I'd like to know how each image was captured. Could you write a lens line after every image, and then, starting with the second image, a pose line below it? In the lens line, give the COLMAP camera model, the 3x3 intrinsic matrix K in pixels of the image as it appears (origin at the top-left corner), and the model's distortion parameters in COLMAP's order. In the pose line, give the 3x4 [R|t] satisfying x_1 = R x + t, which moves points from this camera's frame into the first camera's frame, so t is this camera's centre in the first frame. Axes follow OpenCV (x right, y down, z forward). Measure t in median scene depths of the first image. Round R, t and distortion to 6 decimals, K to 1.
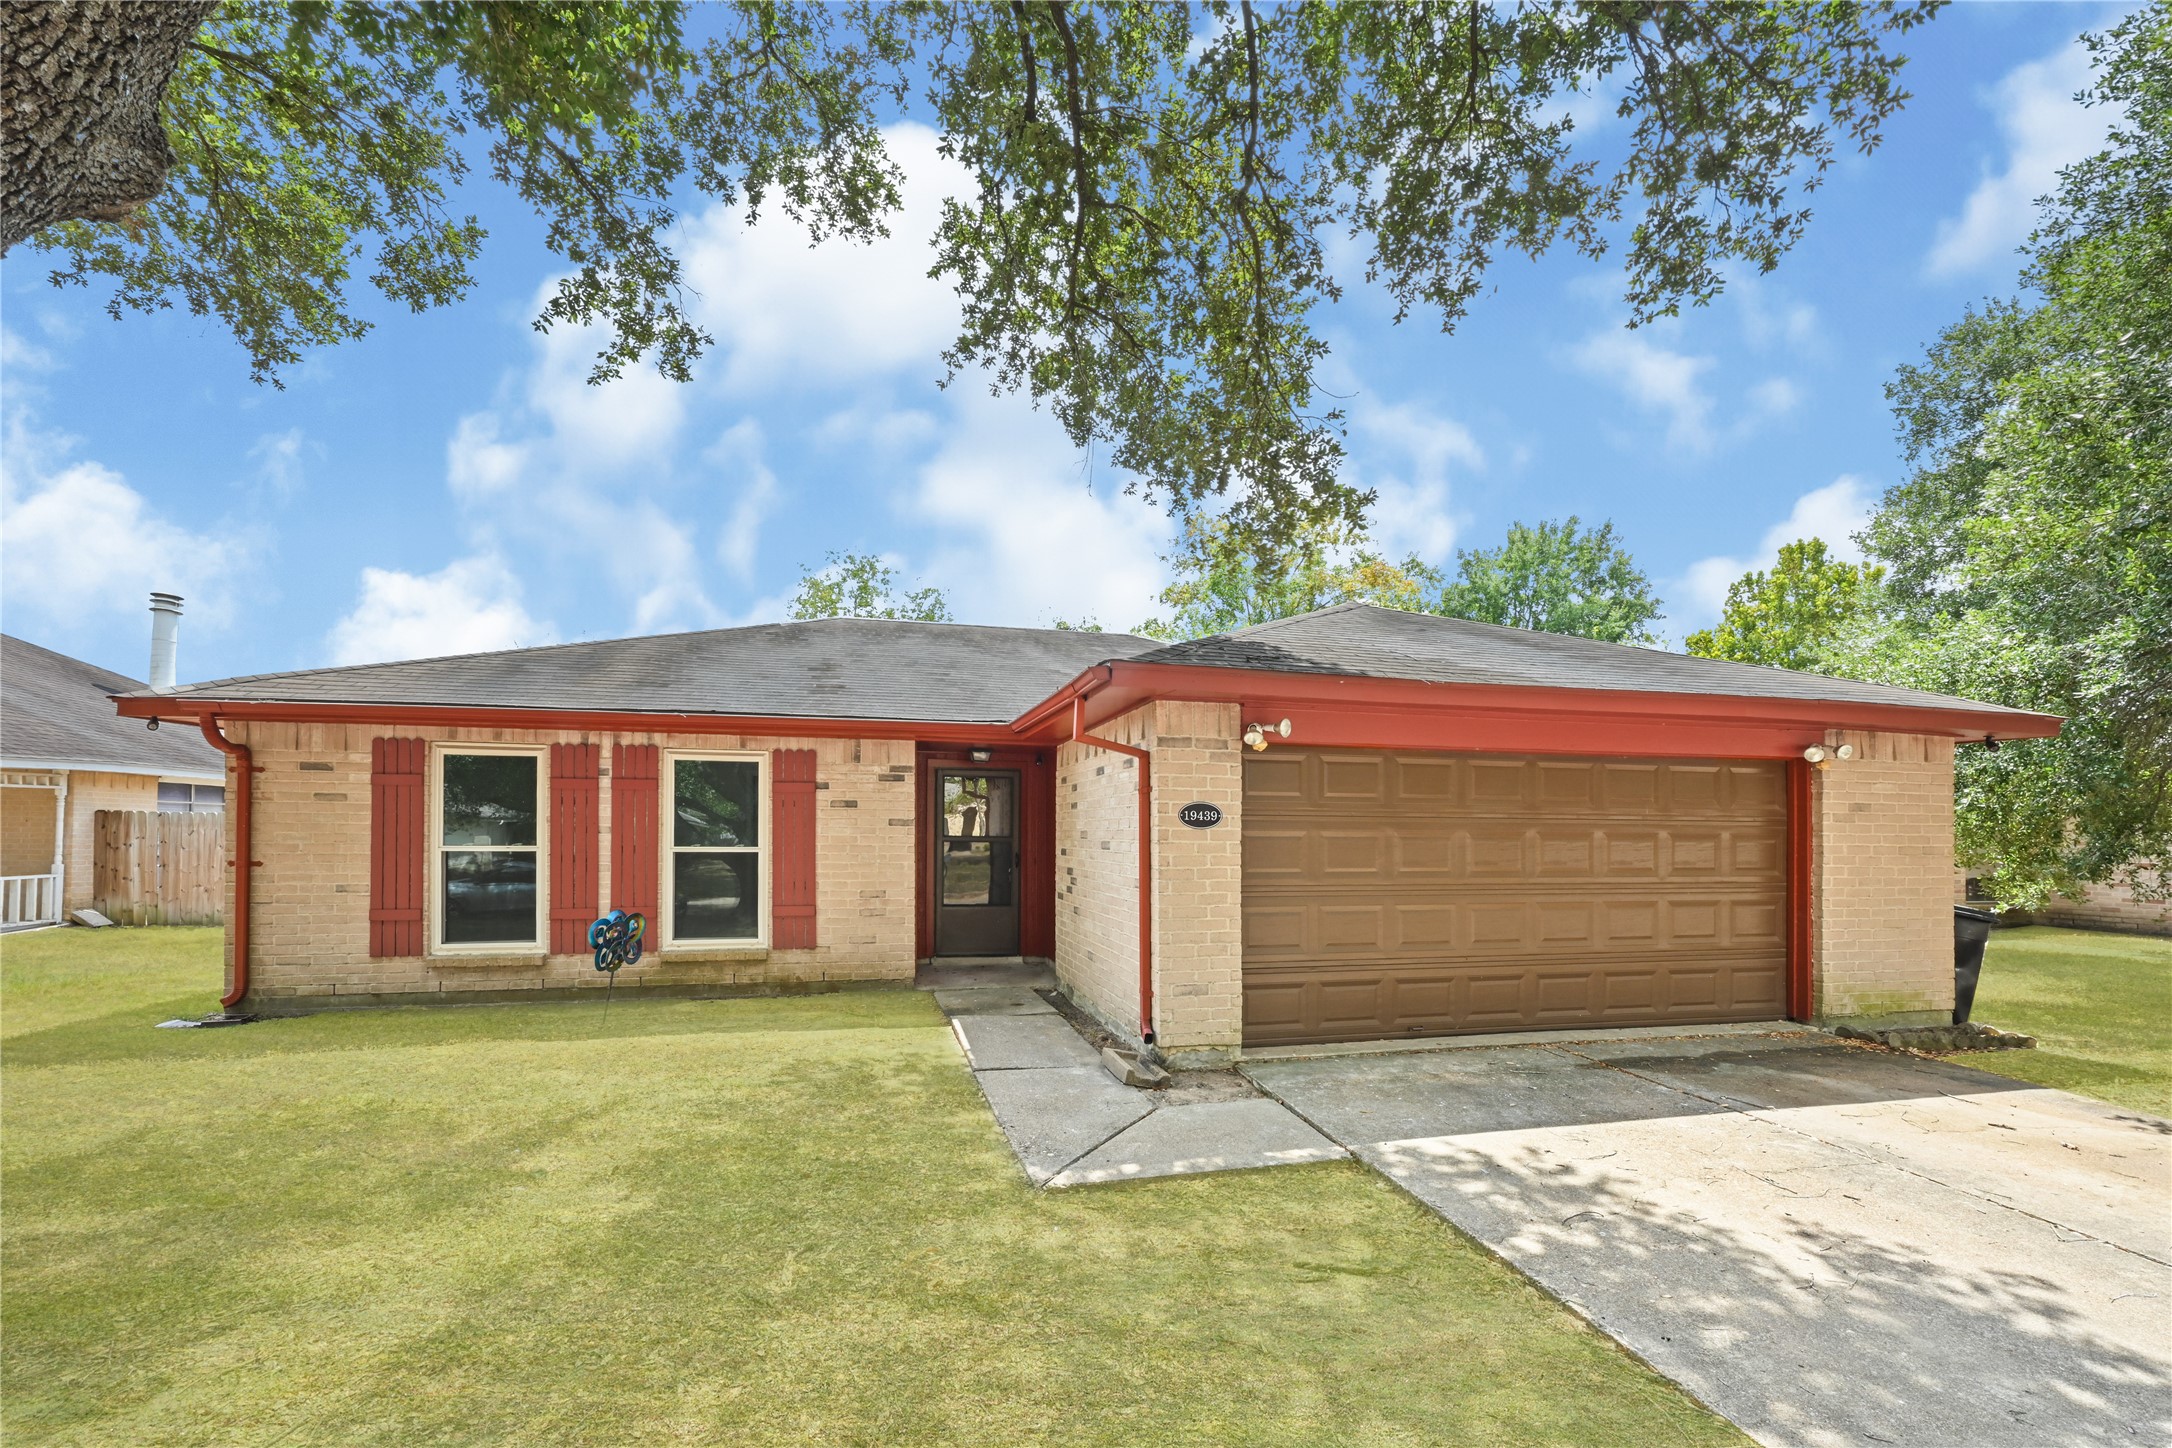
lens RADIAL K [[858.6, 0, 1063.0], [0, 858.6, 784.9], [0, 0, 1]] dist [0.000094, -0.000376]
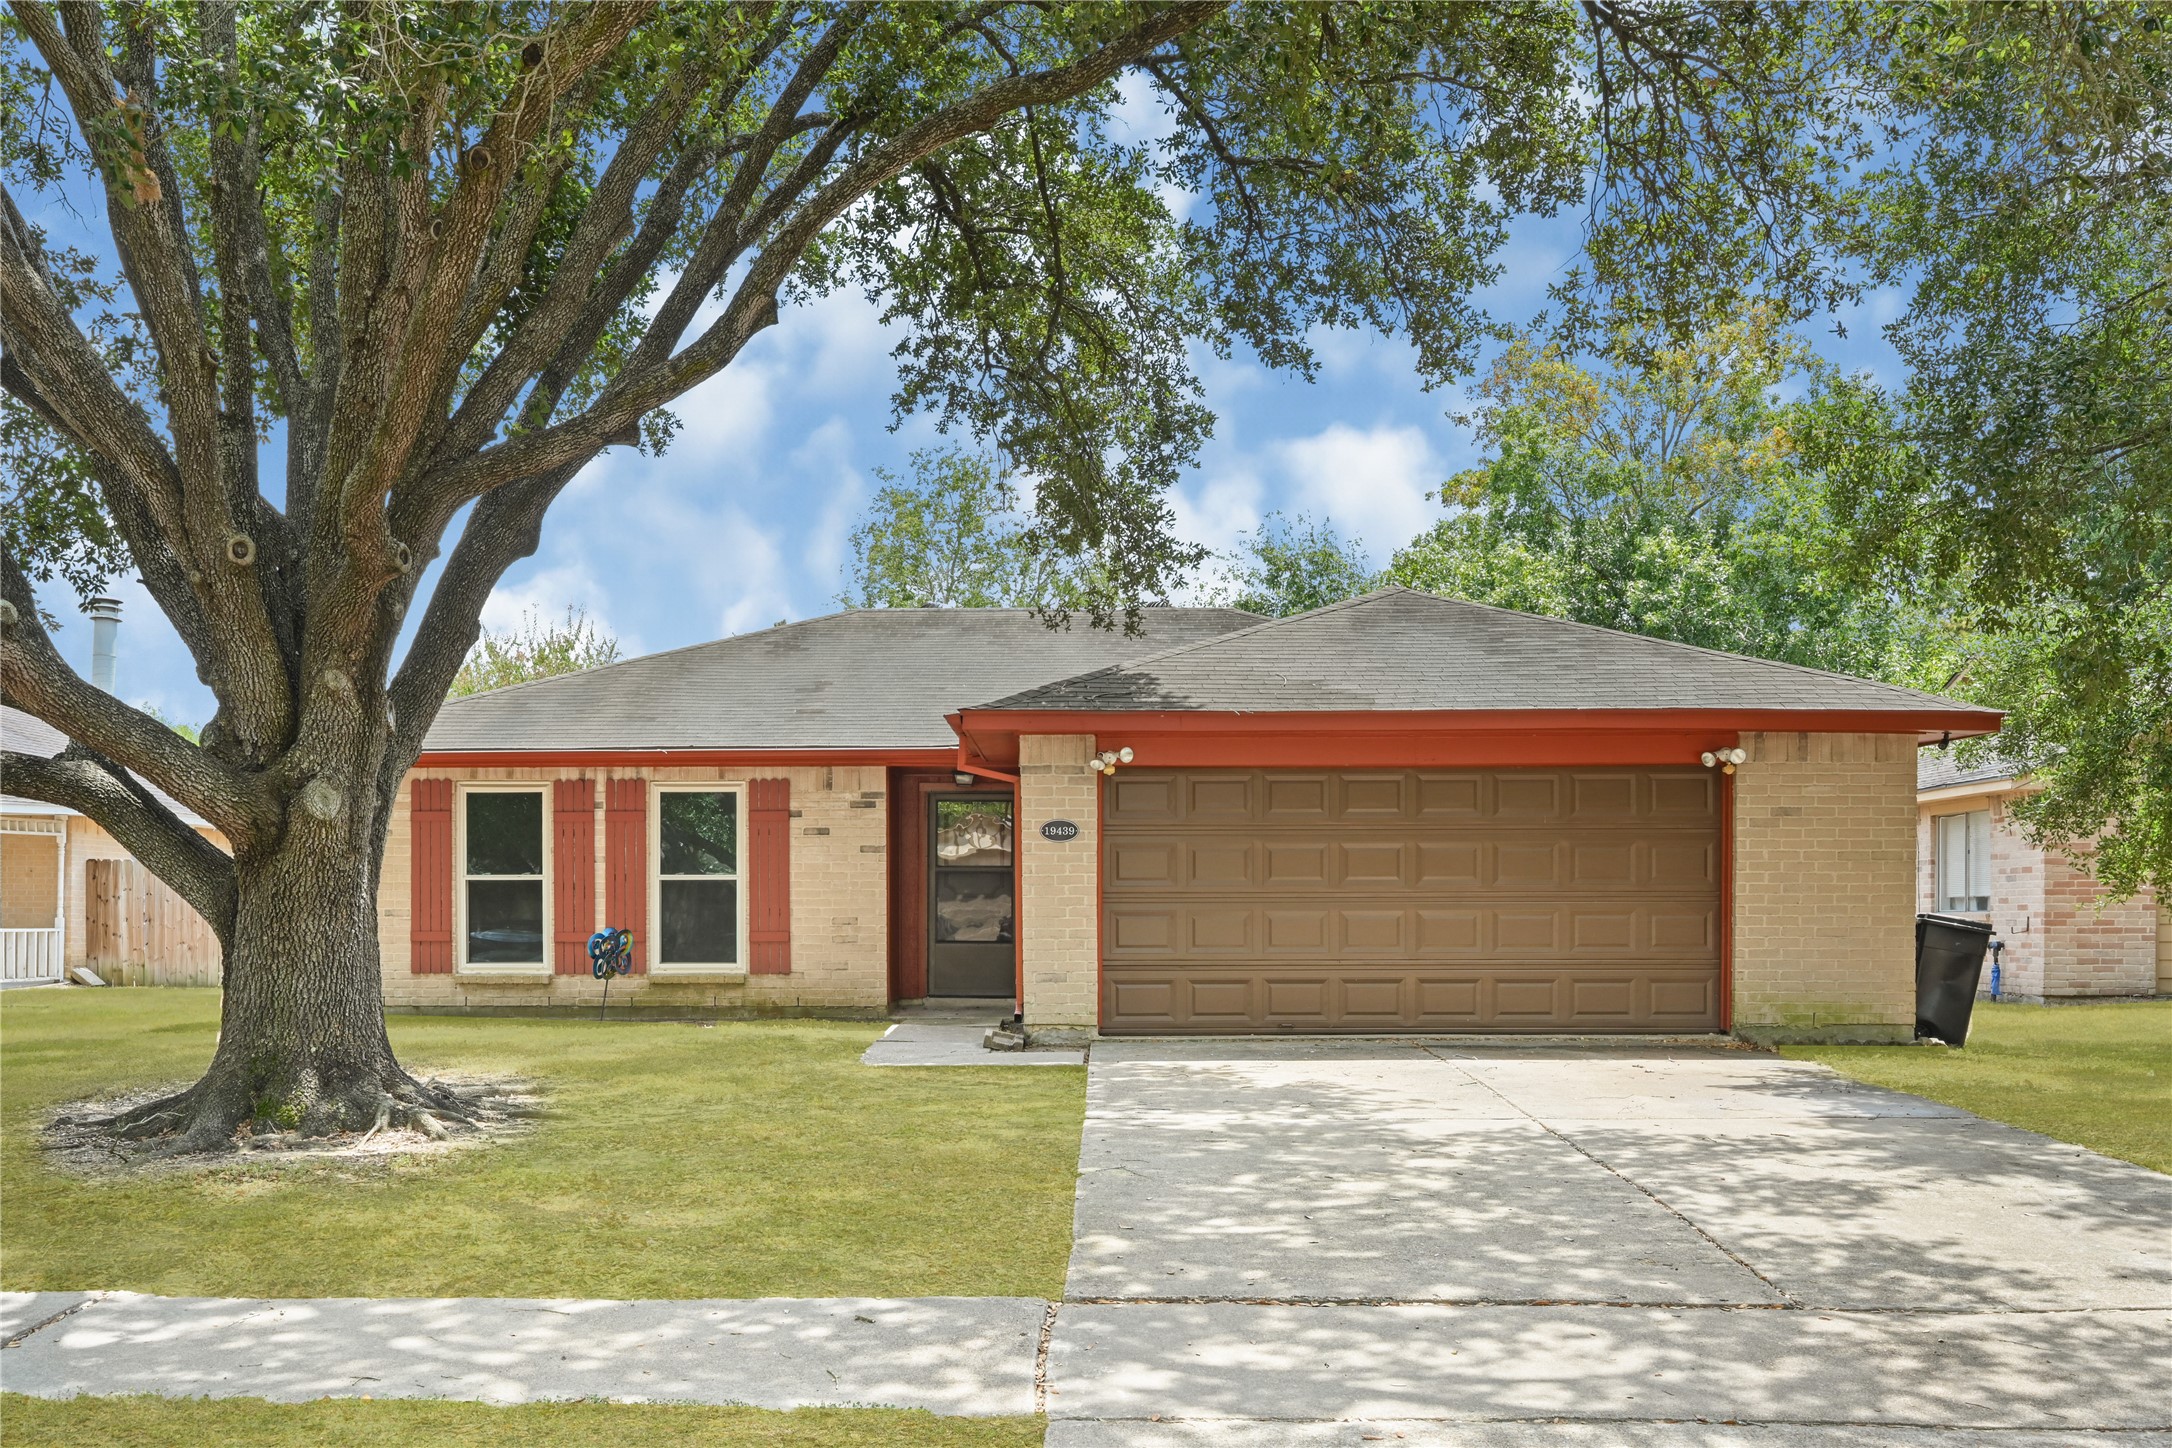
lens RADIAL K [[1754.9, 0, 1085.8], [0, 1754.9, 721.1], [0, 0, 1]] dist [-0.016963, 0.003373]
pose [[0.975796, -0.033199, -0.216147, 0.526122], [0.021903, 0.998276, -0.054448, 0.012523], [0.217582, 0.048396, 0.974841, -0.988767]]
